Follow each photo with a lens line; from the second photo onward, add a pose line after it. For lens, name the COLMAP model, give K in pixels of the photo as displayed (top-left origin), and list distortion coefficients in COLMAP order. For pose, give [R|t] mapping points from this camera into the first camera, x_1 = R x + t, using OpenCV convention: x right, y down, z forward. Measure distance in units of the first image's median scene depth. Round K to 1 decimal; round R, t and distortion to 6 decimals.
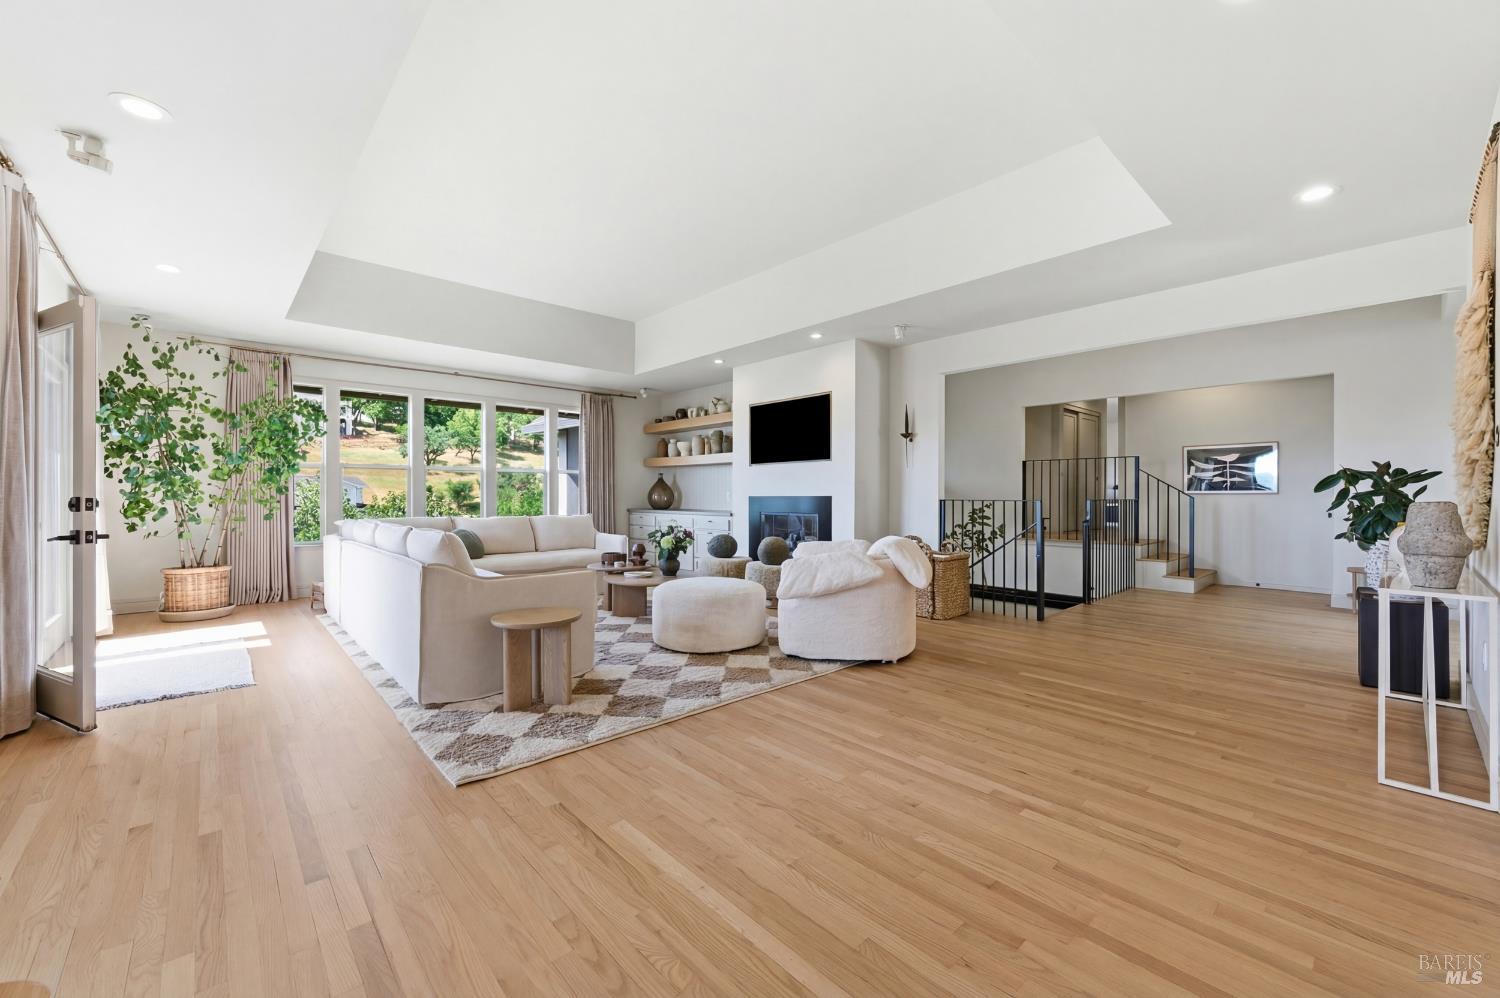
lens RADIAL K [[589.1, 0, 750.1], [0, 589.1, 495.6], [0, 0, 1]] dist [0.003446, -0.001267]
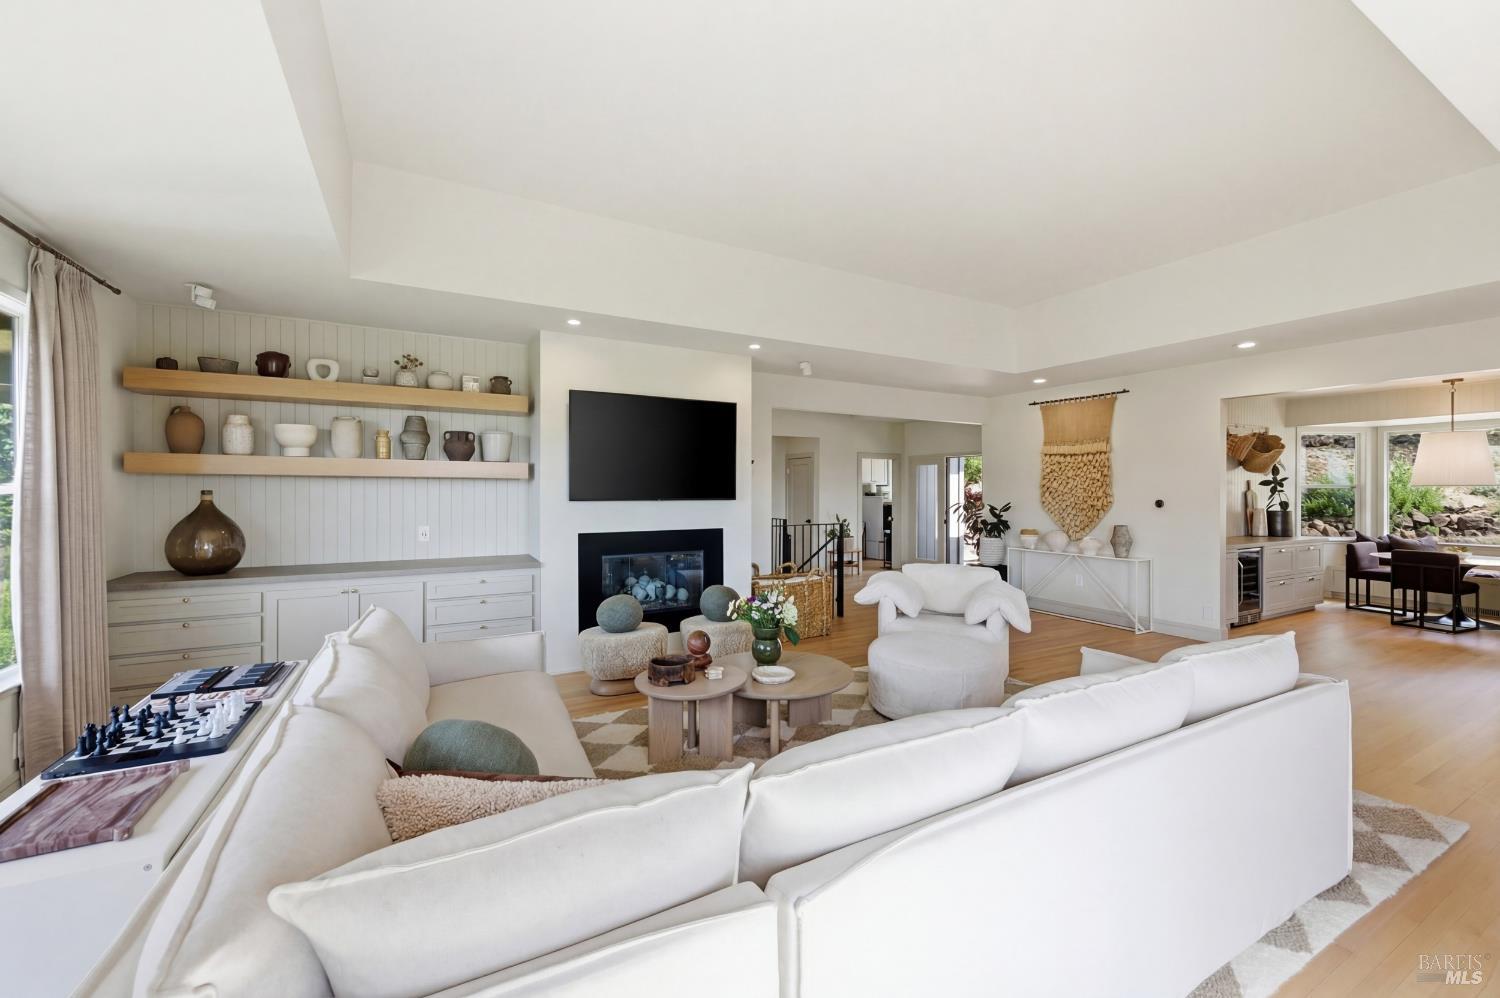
lens RADIAL K [[589.1, 0, 738.4], [0, 589.1, 493.9], [0, 0, 1]] dist [0.003446, -0.001267]
pose [[0.267337, -0.017011, 0.963453, -0.575769], [0.012024, 0.999825, 0.014317, -0.047657], [-0.963528, 0.007757, 0.267495, 0.646582]]
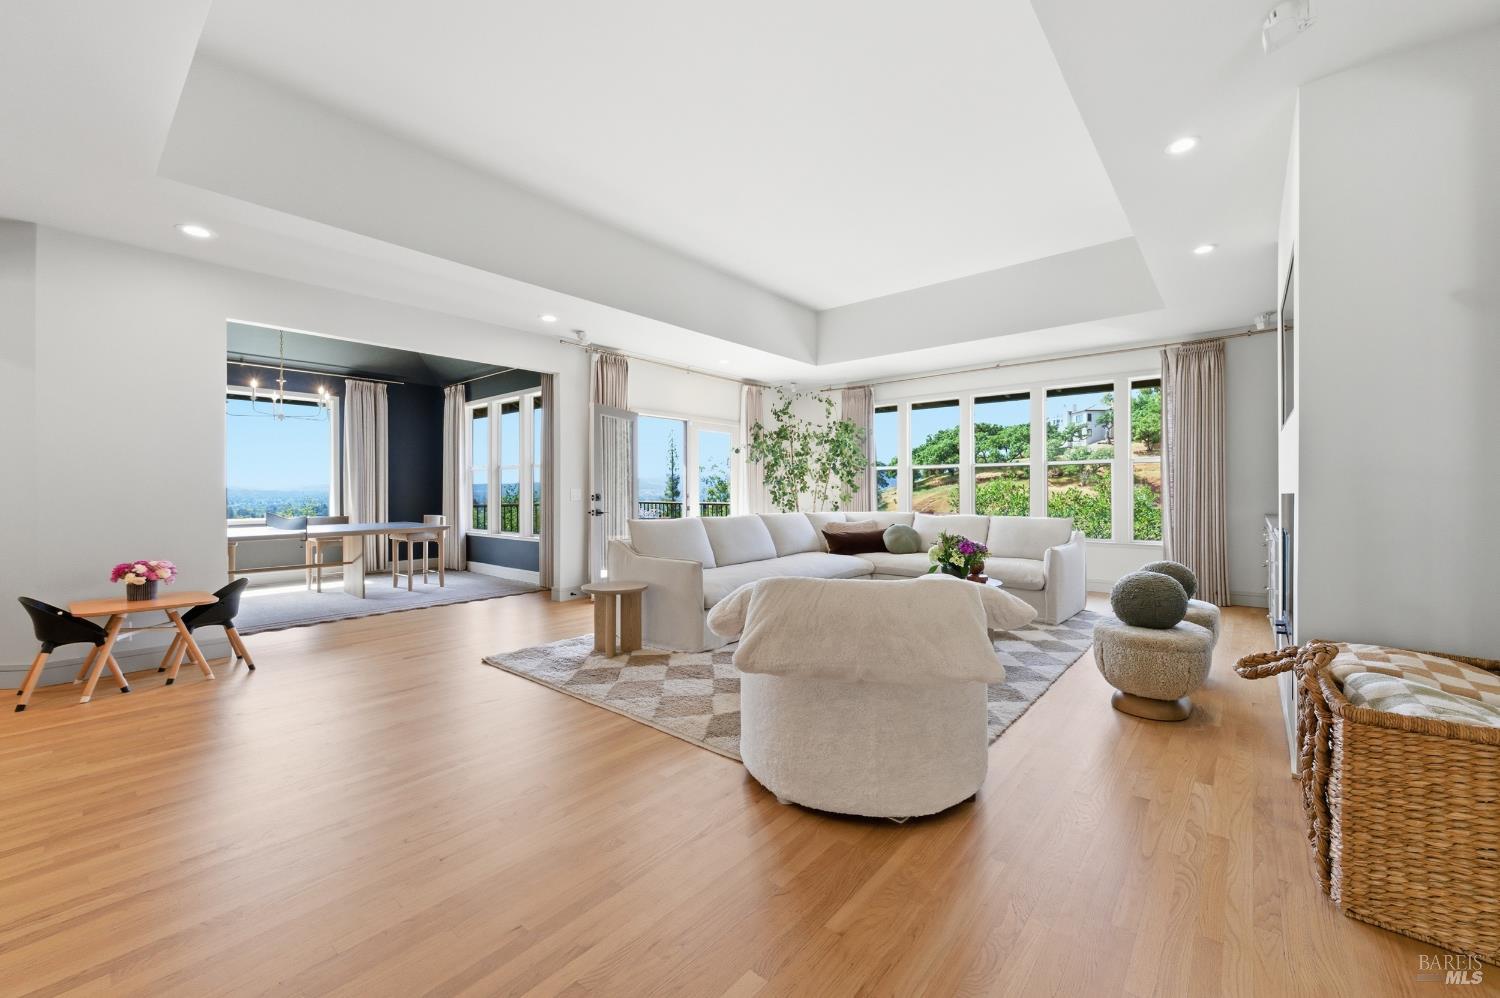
lens RADIAL K [[589.1, 0, 748.3], [0, 589.1, 493.6], [0, 0, 1]] dist [0.003446, -0.001267]
pose [[0.134748, 0.002014, -0.990878, 0.432437], [0.003135, 0.999992, 0.002459, -0.001724], [0.990875, -0.003438, 0.134740, 0.496411]]
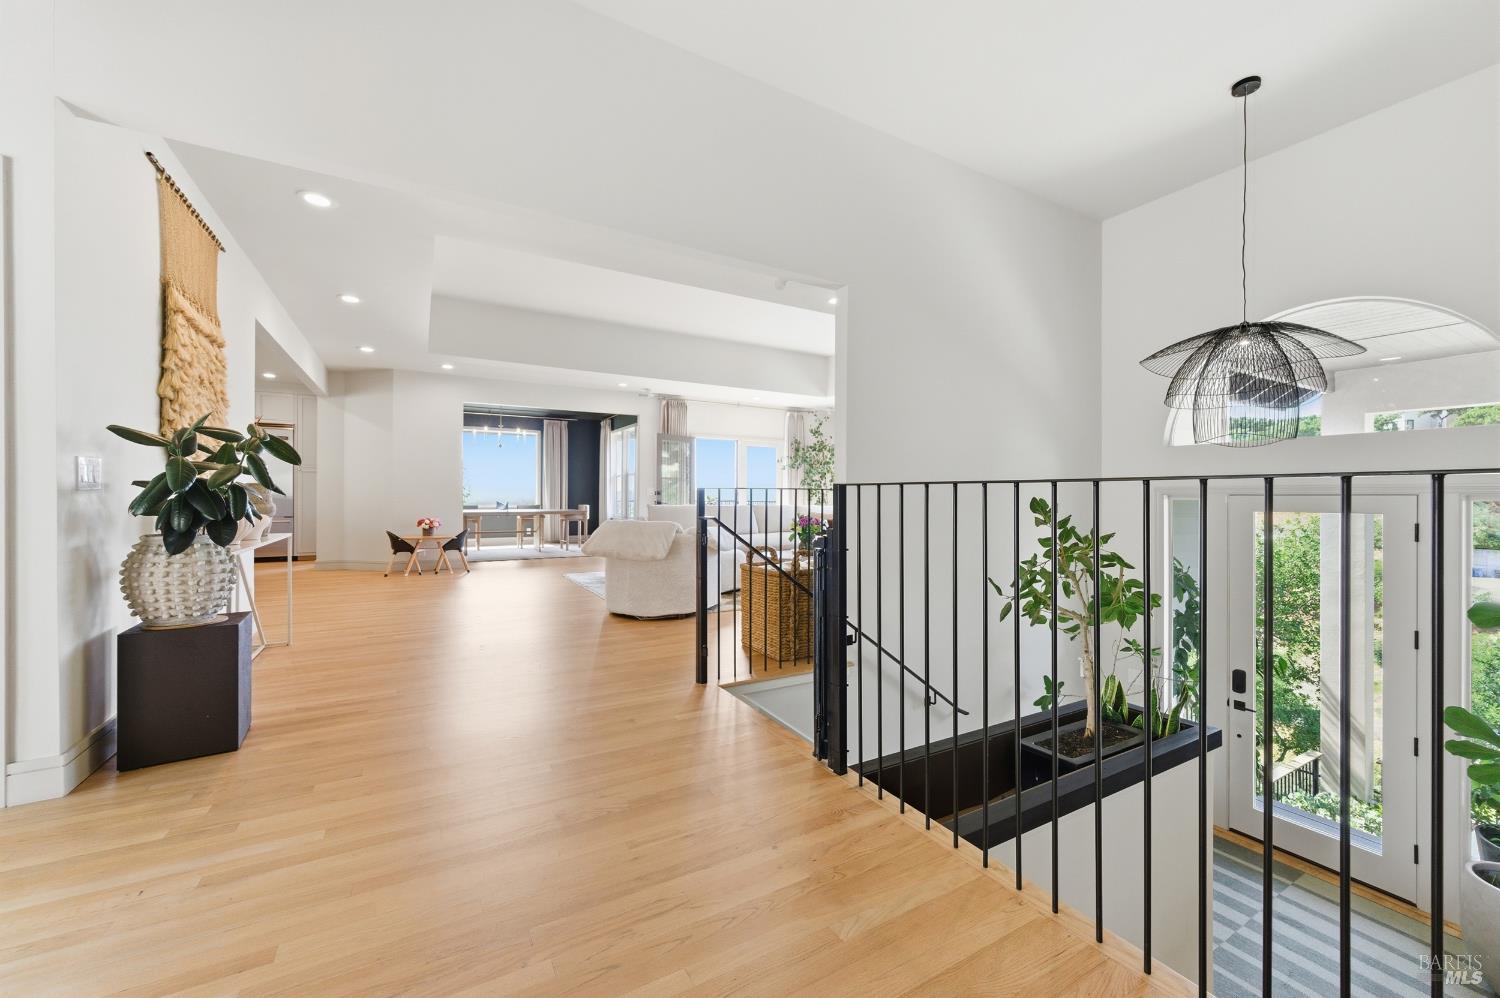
lens RADIAL K [[589.1, 0, 754.8], [0, 589.1, 494.9], [0, 0, 1]] dist [0.003446, -0.001267]
pose [[-0.225833, -0.004956, -0.974153, 0.797018], [-0.005192, 0.999979, -0.003884, 0.013006], [0.974152, 0.004180, -0.225854, 0.892634]]
